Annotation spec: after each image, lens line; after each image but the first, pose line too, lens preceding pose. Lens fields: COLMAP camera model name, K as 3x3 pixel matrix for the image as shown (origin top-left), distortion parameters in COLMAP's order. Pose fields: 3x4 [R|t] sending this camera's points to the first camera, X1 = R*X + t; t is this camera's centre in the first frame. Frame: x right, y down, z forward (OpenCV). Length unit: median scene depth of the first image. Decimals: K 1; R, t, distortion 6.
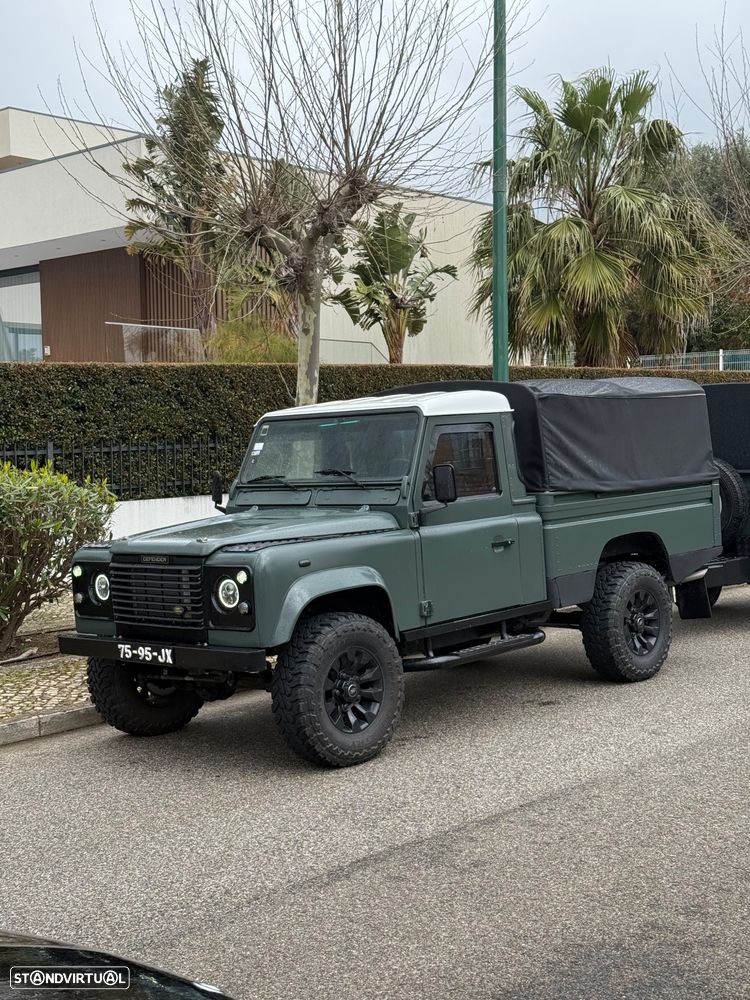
lens RADIAL K [[1393.5, 0, 370.9], [0, 1393.5, 505.8], [0, 0, 1]] dist [0.185142, -0.327516]
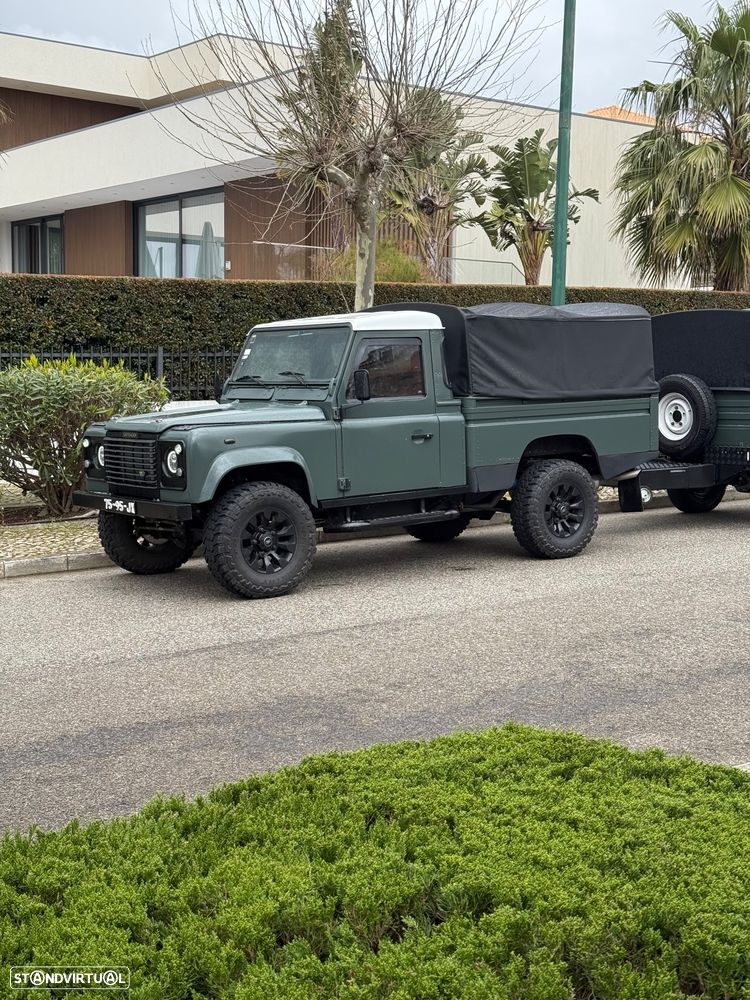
lens RADIAL K [[1393.5, 0, 370.9], [0, 1393.5, 505.8], [0, 0, 1]] dist [0.185142, -0.327516]
pose [[0.984153, 0.048347, -0.170603, 0.247997], [-0.038105, 0.997298, 0.062811, 0.011597], [0.173179, -0.055315, 0.983336, -0.211355]]
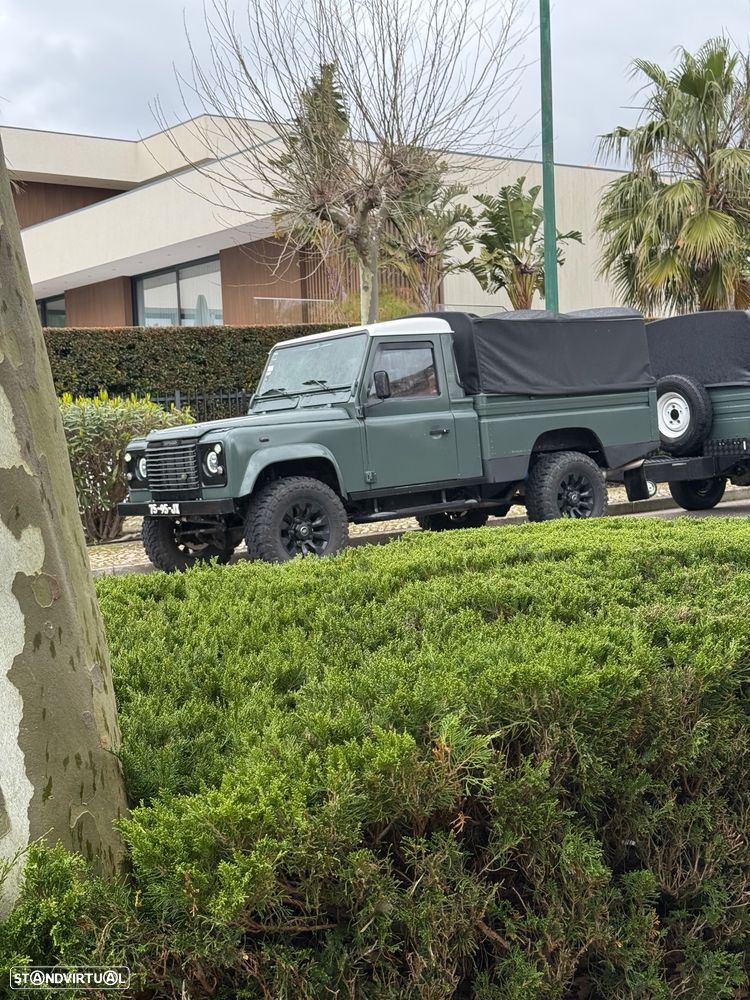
lens RADIAL K [[1395.3, 0, 363.7], [0, 1395.3, 503.9], [0, 0, 1]] dist [0.156492, -0.092829]
pose [[0.984317, -0.020072, -0.175263, 0.239851], [0.021850, 0.999727, 0.008219, 0.078100], [0.175050, -0.011920, 0.984487, -0.300188]]
